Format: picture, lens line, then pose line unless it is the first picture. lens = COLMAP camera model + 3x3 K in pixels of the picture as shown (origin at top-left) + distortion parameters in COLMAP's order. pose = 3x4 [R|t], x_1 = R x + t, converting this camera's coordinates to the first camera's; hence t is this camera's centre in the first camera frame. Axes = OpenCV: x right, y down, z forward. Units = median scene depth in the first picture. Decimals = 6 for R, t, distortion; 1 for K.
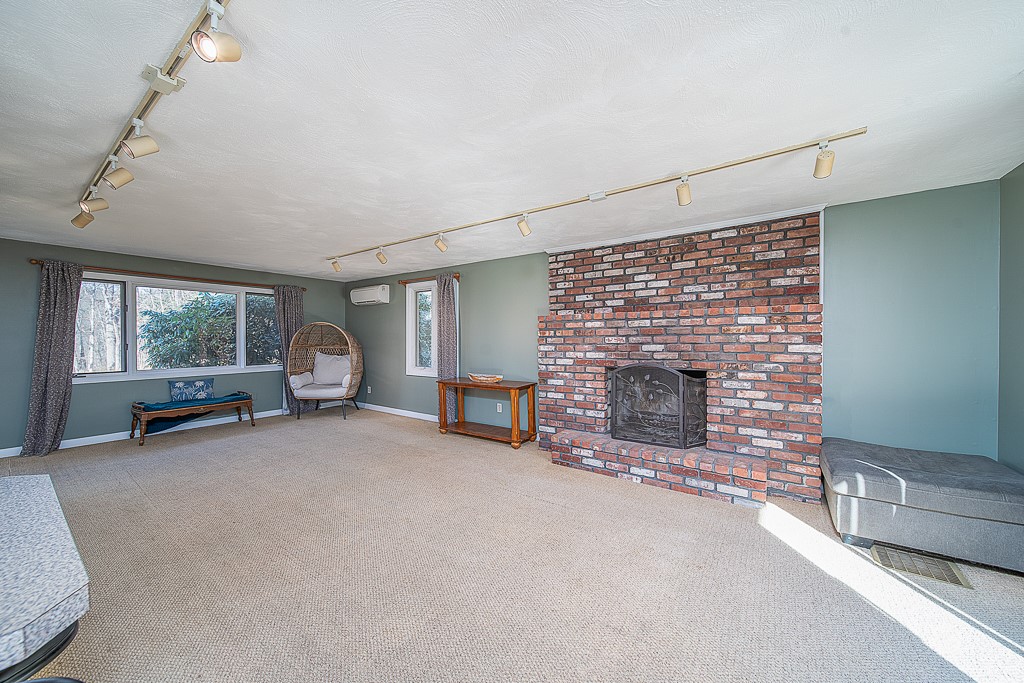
lens RADIAL K [[367.8, 0, 509.2], [0, 367.8, 340.3], [0, 0, 1]] dist [-0.002849, -0.000087]
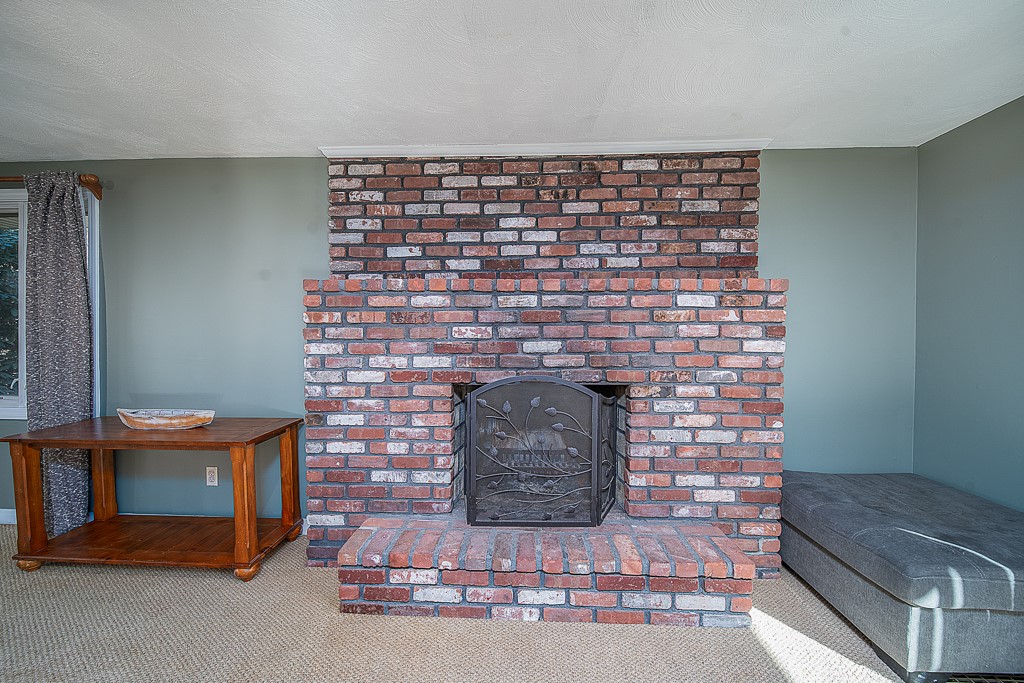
lens RADIAL K [[367.8, 0, 509.1], [0, 367.8, 341.3], [0, 0, 1]] dist [-0.002849, -0.000087]
pose [[0.836927, -0.000204, 0.547314, 0.048335], [-0.003807, 0.999974, 0.006194, 0.009014], [-0.547301, -0.007268, 0.836904, 0.549150]]
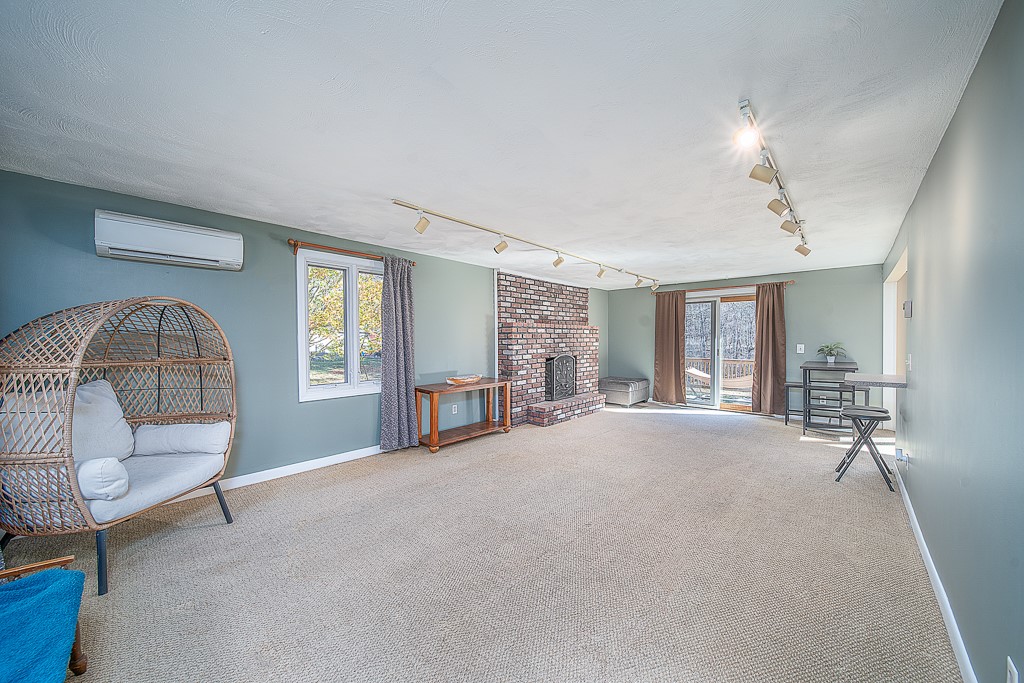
lens RADIAL K [[367.8, 0, 510.8], [0, 367.8, 344.2], [0, 0, 1]] dist [-0.002849, -0.000087]
pose [[0.128096, -0.011905, 0.991690, -1.368898], [0.007160, 0.999913, 0.011079, -0.005766], [-0.991736, 0.005681, 0.128170, 0.983827]]
